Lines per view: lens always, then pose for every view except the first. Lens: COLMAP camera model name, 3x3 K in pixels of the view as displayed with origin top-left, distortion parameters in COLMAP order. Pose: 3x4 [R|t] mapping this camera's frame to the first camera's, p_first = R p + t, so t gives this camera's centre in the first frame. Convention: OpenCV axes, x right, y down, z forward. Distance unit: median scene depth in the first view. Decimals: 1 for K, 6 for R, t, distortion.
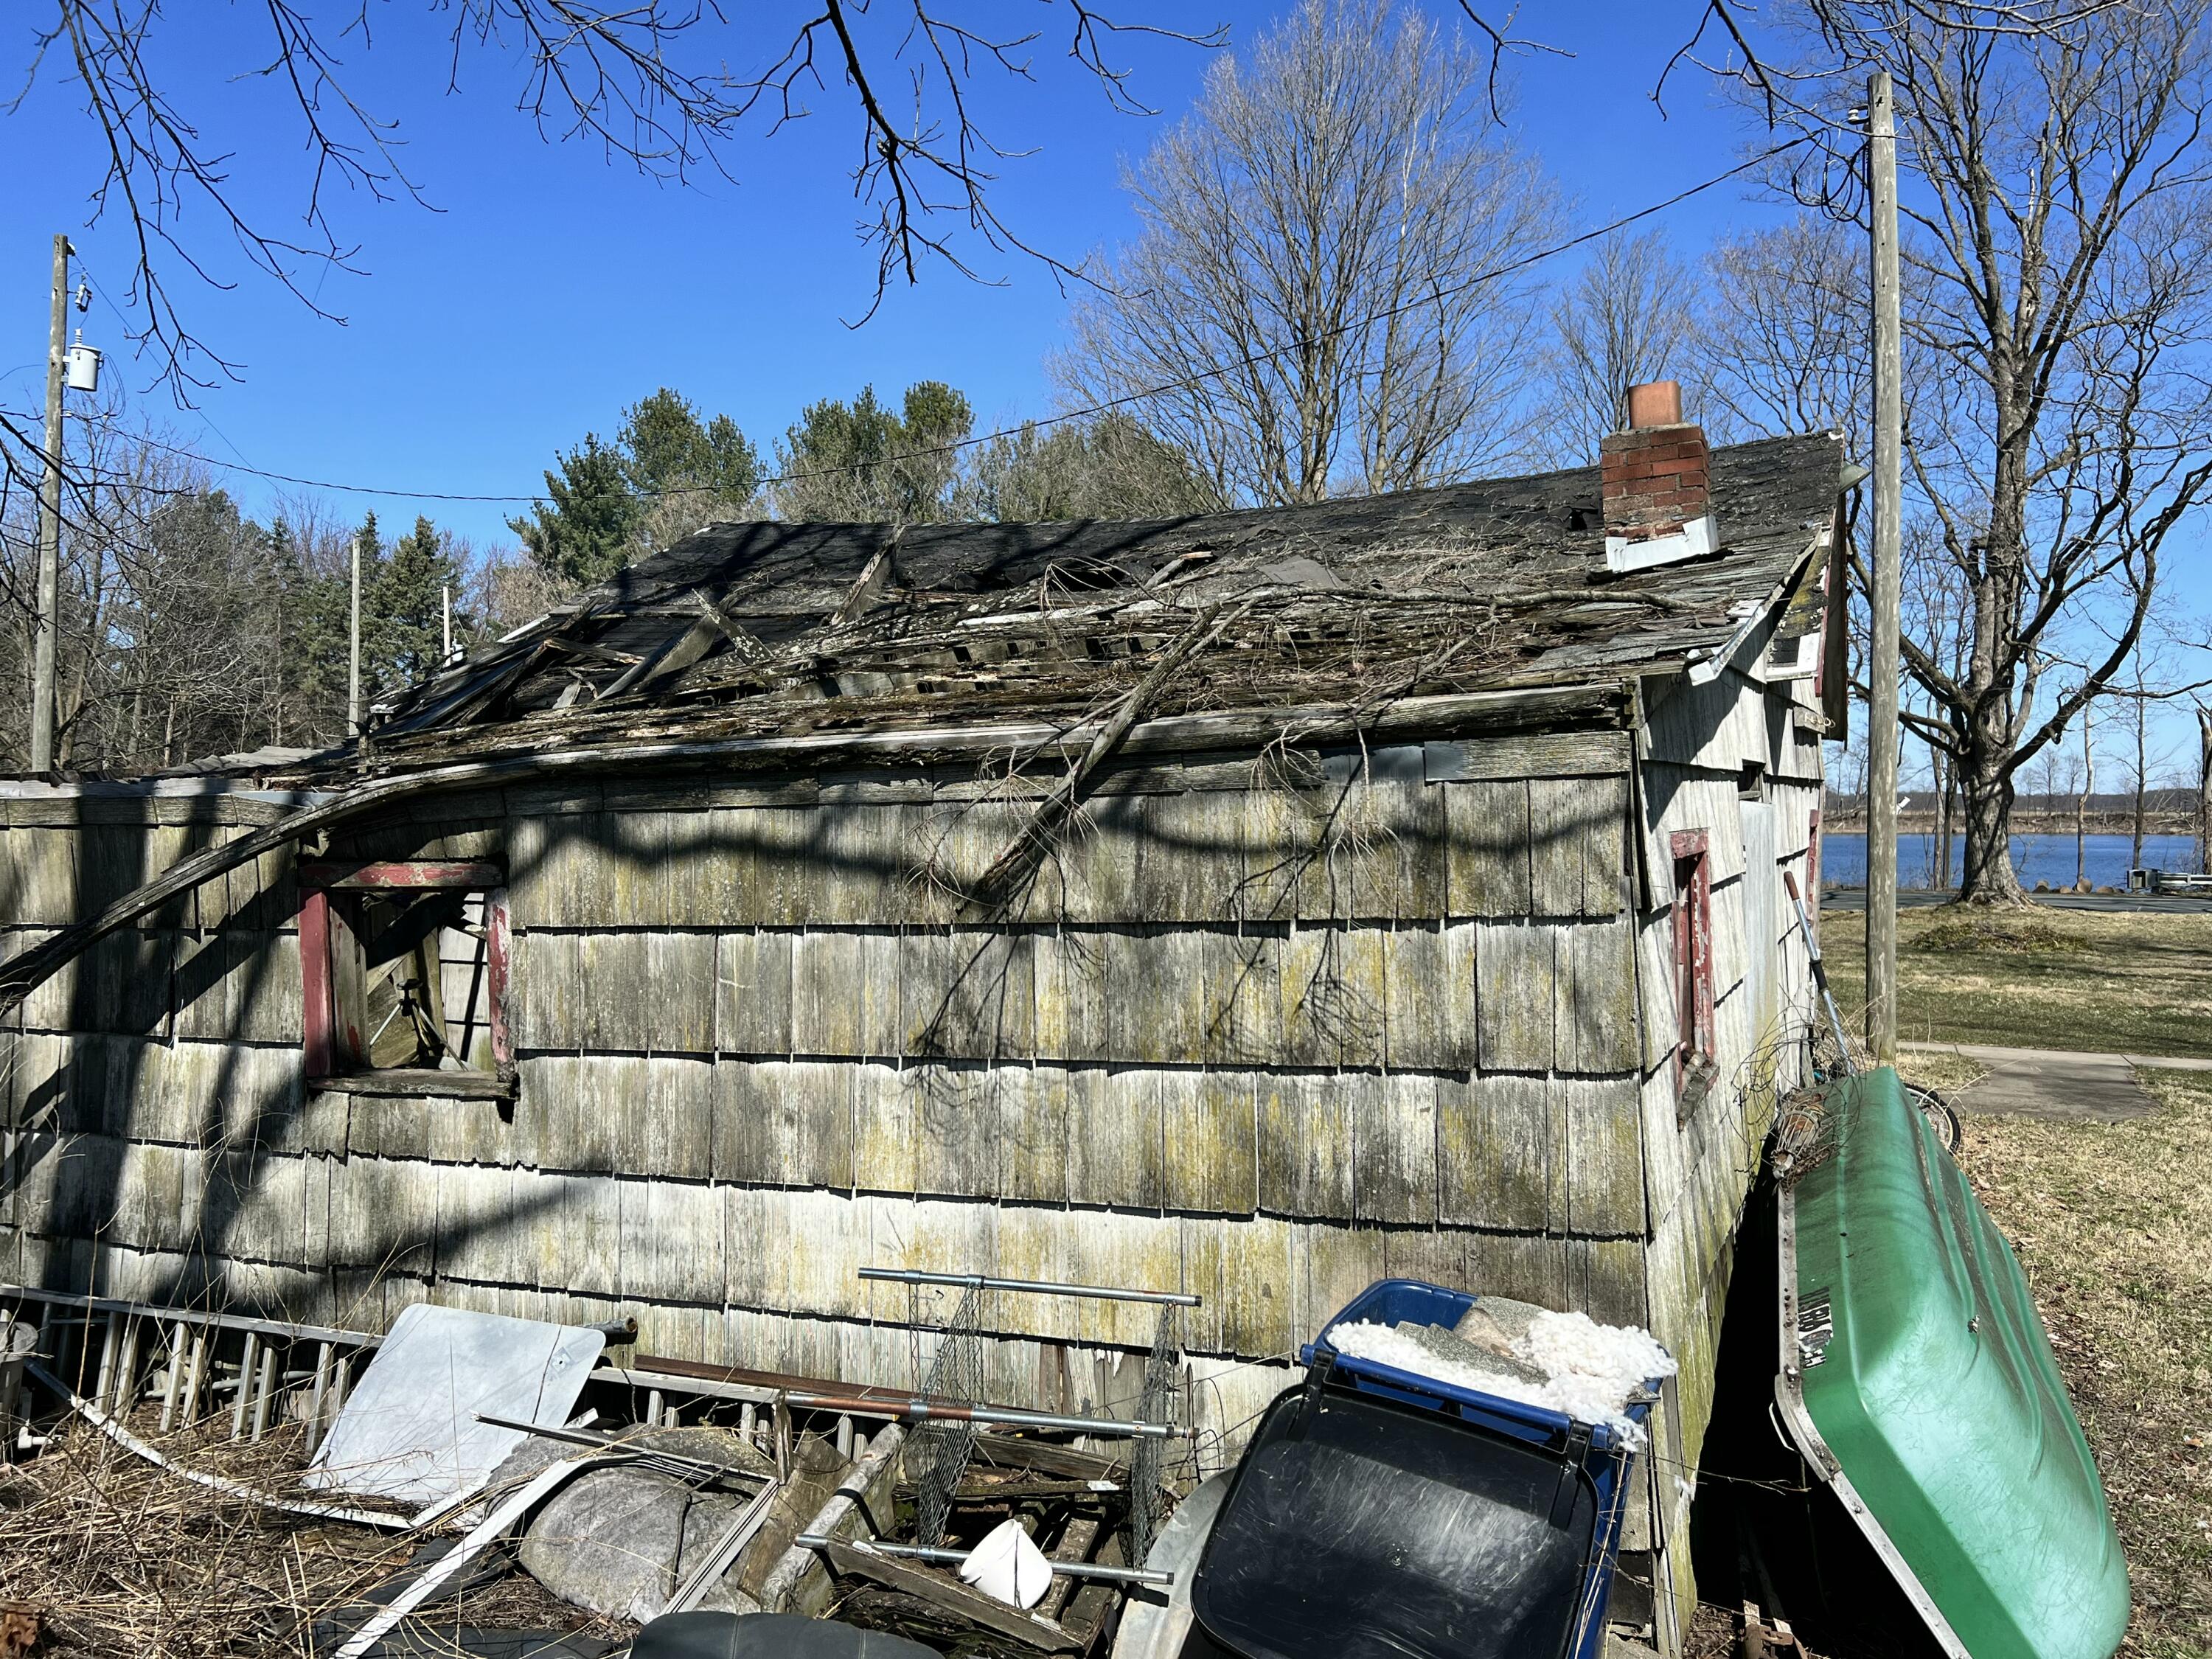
lens RADIAL K [[1752.1, 0, 1104.0], [0, 1752.1, 815.0], [0, 0, 1]] dist [0.059367, -0.055844]
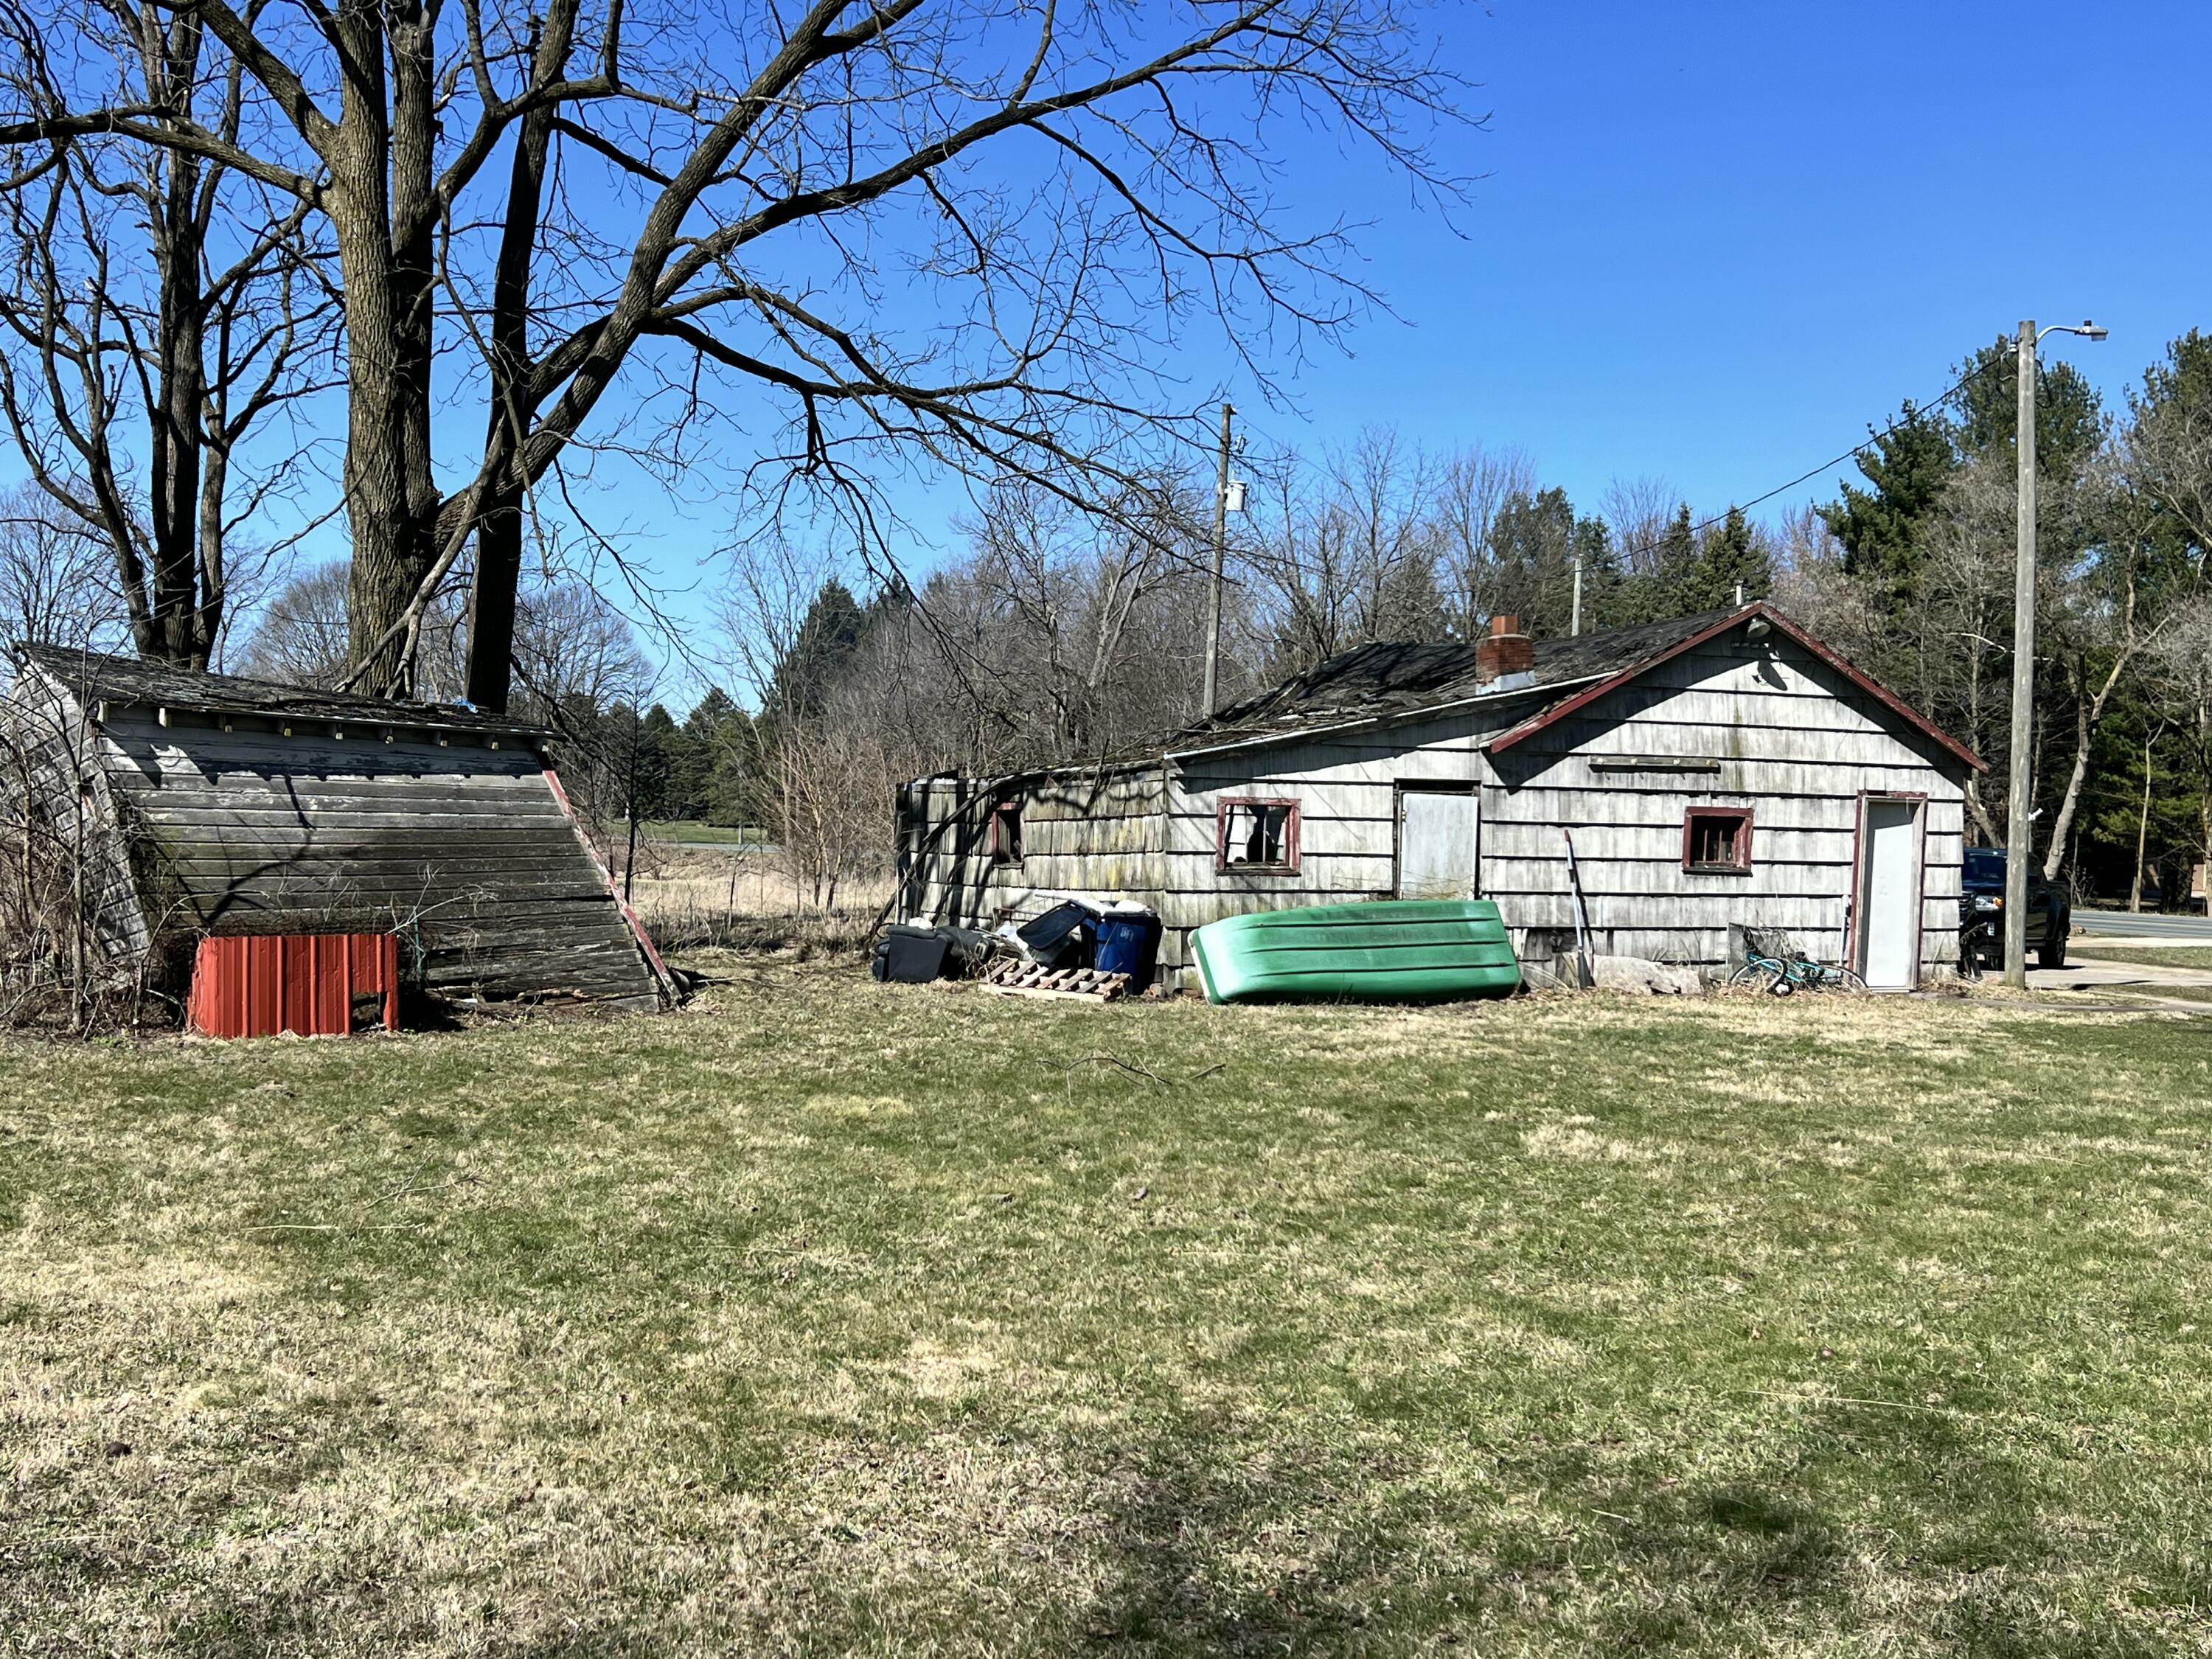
lens RADIAL K [[2375.4, 0, 1104.0], [0, 2375.4, 828.6], [0, 0, 1]] dist [0.108001, 0.000000]
pose [[0.762495, 0.024097, -0.646545, 2.838214], [-0.029473, 0.999562, 0.002495, 0.060627], [0.646322, 0.017153, 0.762872, -2.514748]]
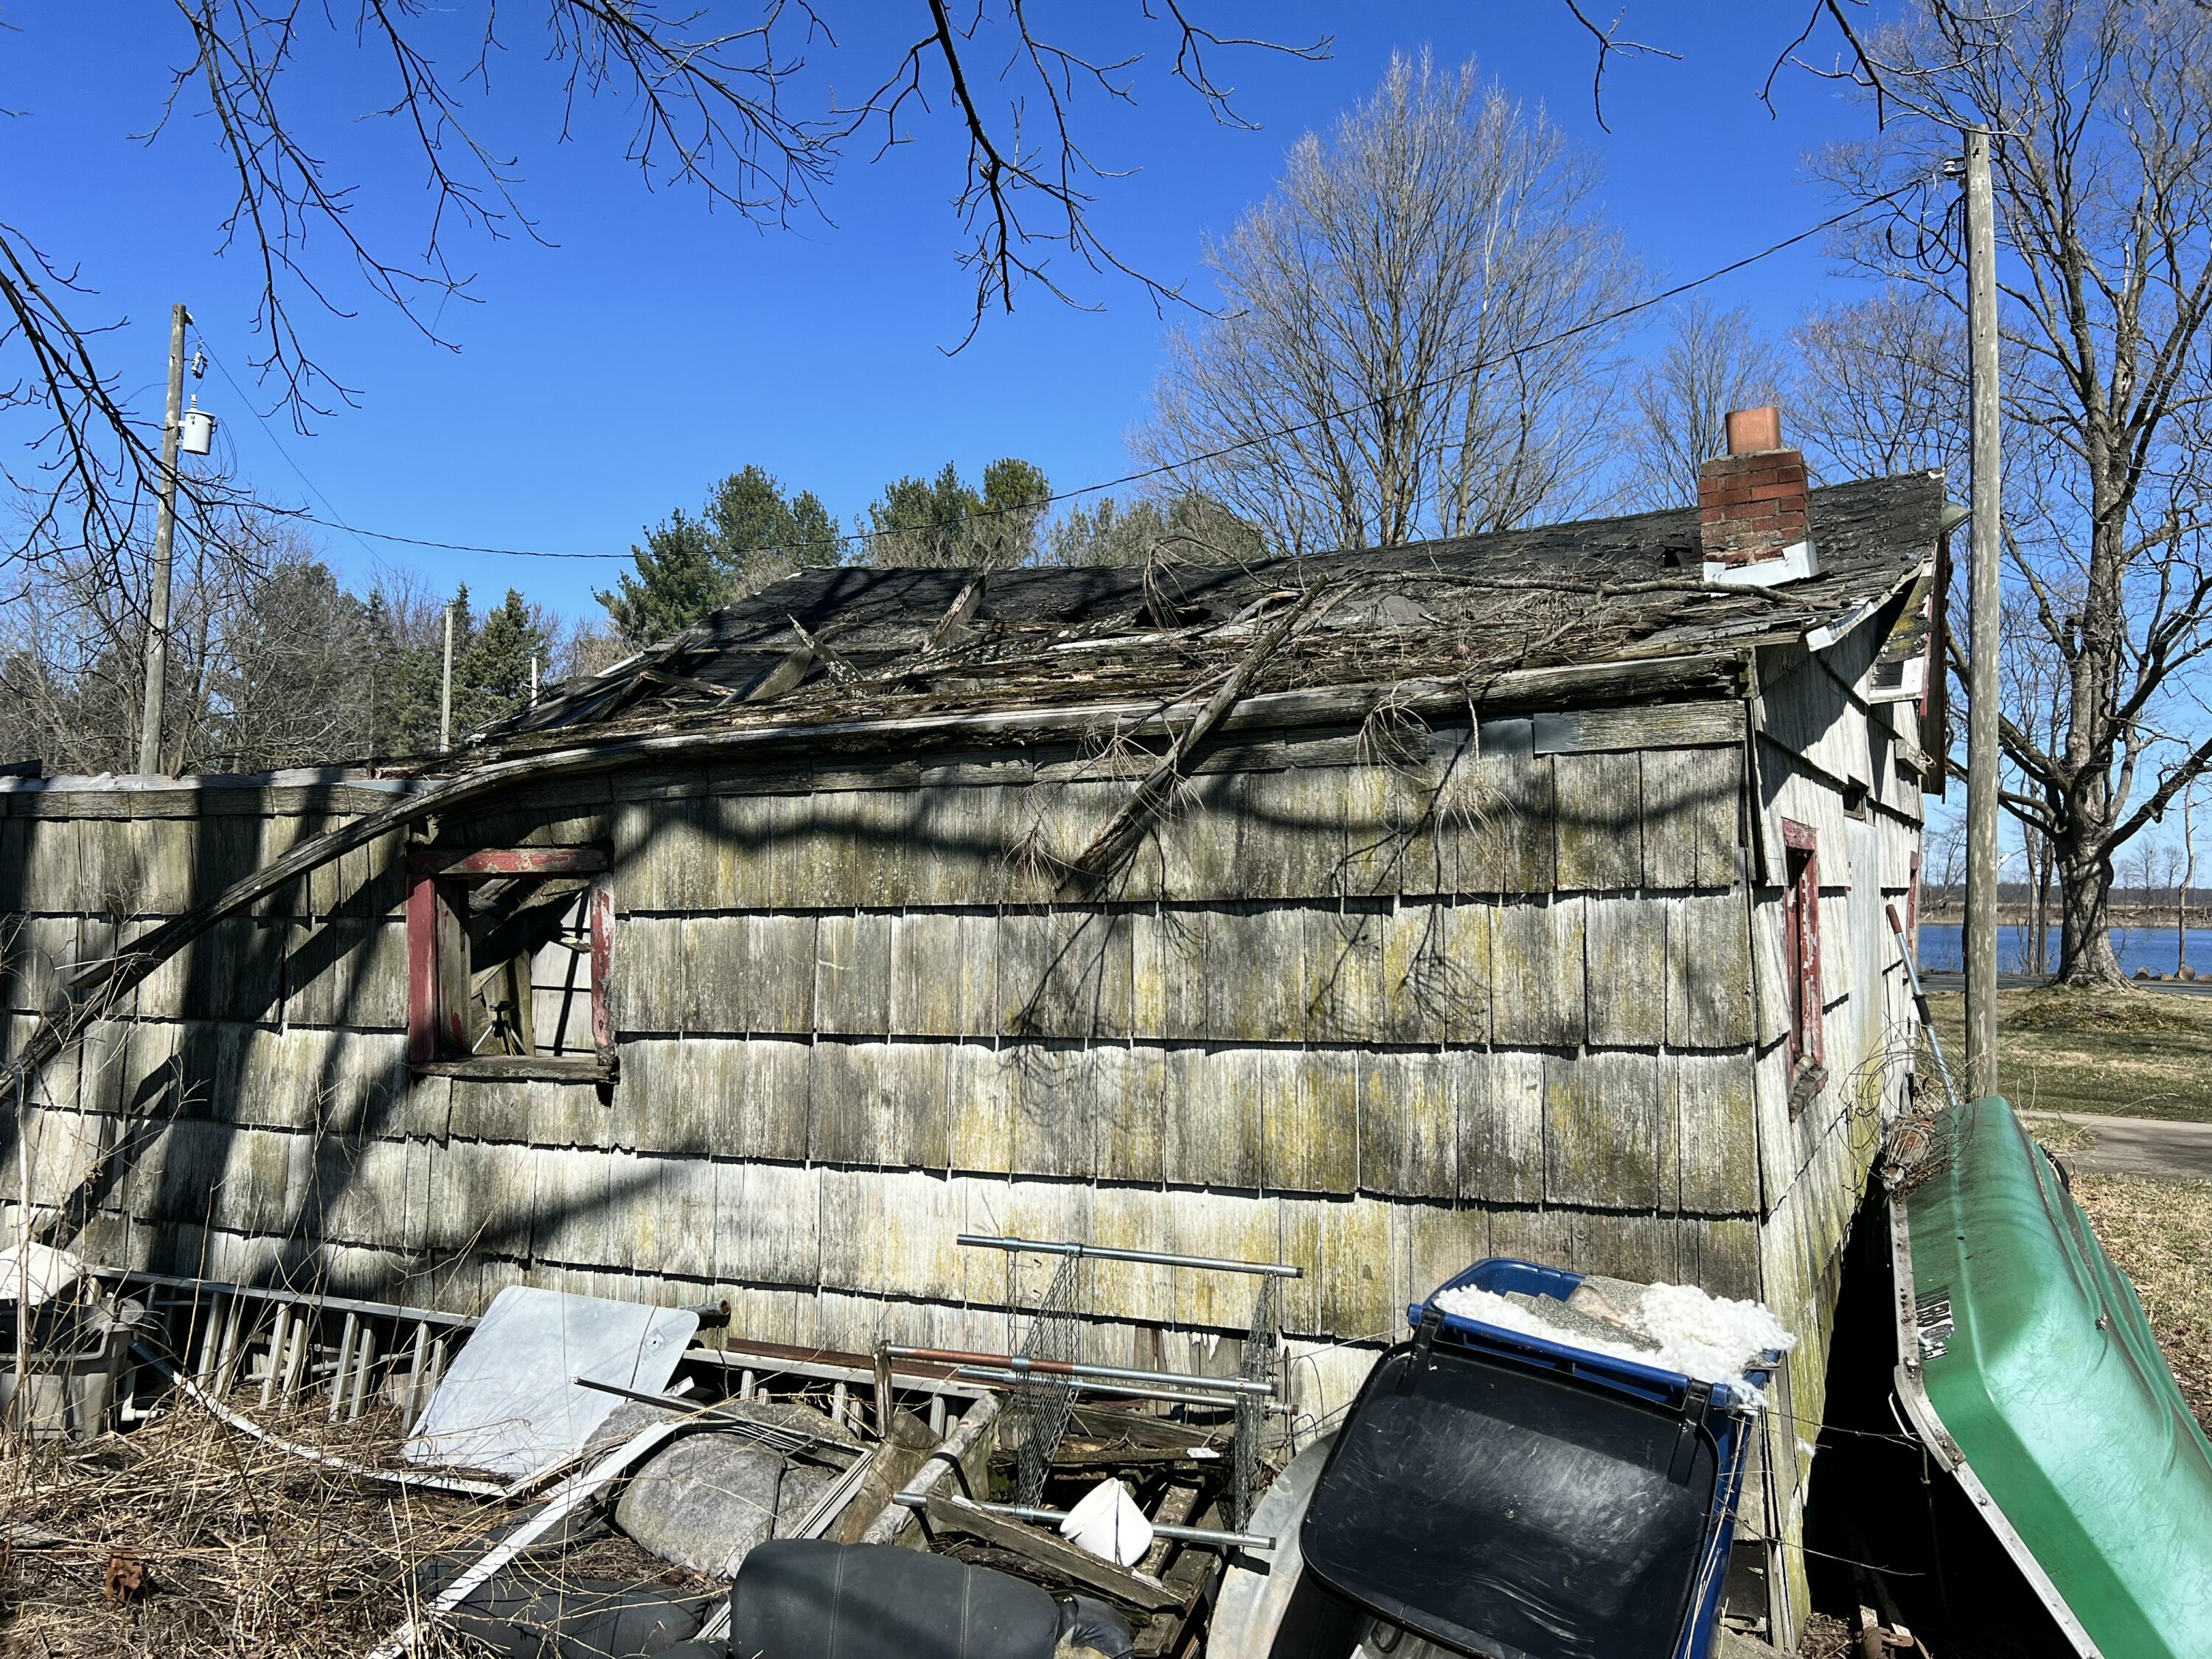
lens RADIAL K [[1752.1, 0, 1104.0], [0, 1752.1, 835.5], [0, 0, 1]] dist [0.059367, -0.055844]
pose [[0.999085, 0.012035, -0.041042, -0.013649], [-0.013411, 0.999352, -0.033397, 0.048111], [0.040614, 0.033917, 0.998599, 0.000250]]
